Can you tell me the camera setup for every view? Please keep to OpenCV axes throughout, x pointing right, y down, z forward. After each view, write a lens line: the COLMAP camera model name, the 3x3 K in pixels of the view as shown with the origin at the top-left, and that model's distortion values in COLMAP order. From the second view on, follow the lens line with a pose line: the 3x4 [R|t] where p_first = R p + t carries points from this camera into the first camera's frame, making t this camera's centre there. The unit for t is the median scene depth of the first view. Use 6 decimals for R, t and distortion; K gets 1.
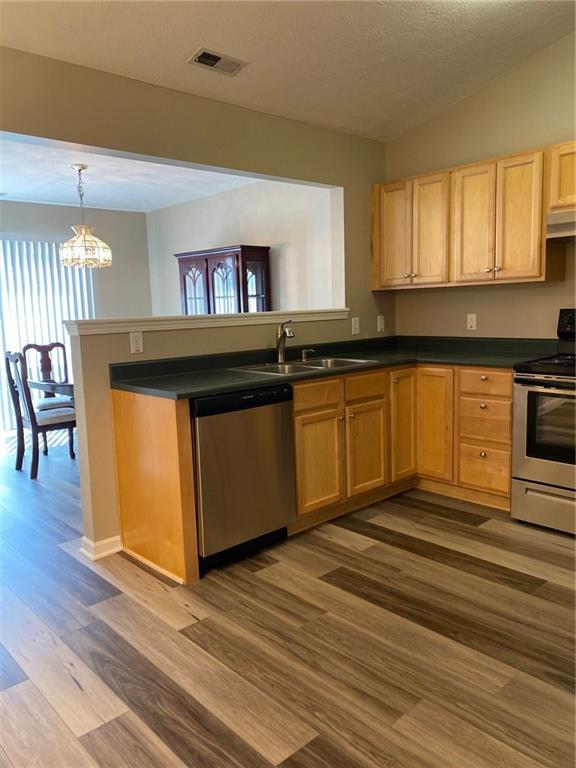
lens RADIAL K [[593.2, 0, 288.0], [0, 593.2, 384.0], [0, 0, 1]] dist [0.005291, 0.002355]
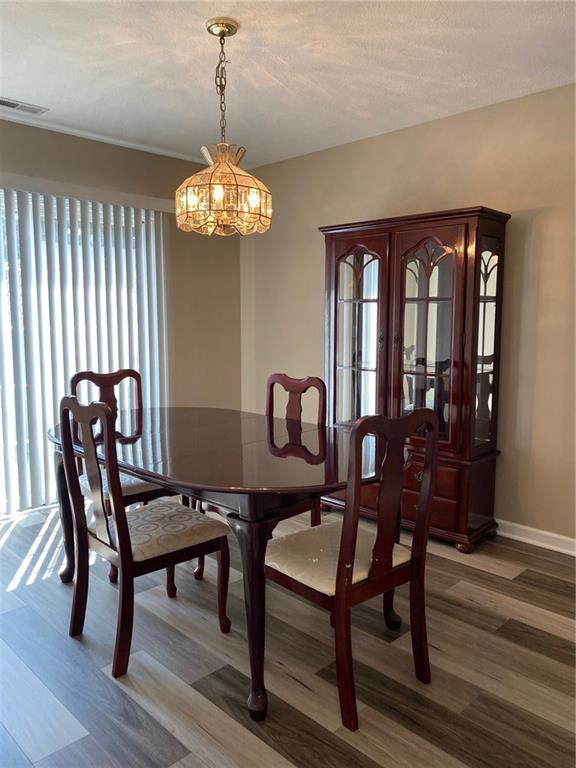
lens RADIAL K [[593.2, 0, 288.0], [0, 593.2, 384.0], [0, 0, 1]] dist [0.005291, 0.002355]
pose [[0.998846, 0.025240, 0.040870, -0.260440], [-0.024395, 0.999481, -0.021027, -0.048473], [-0.041380, 0.020006, 0.998943, 0.426558]]
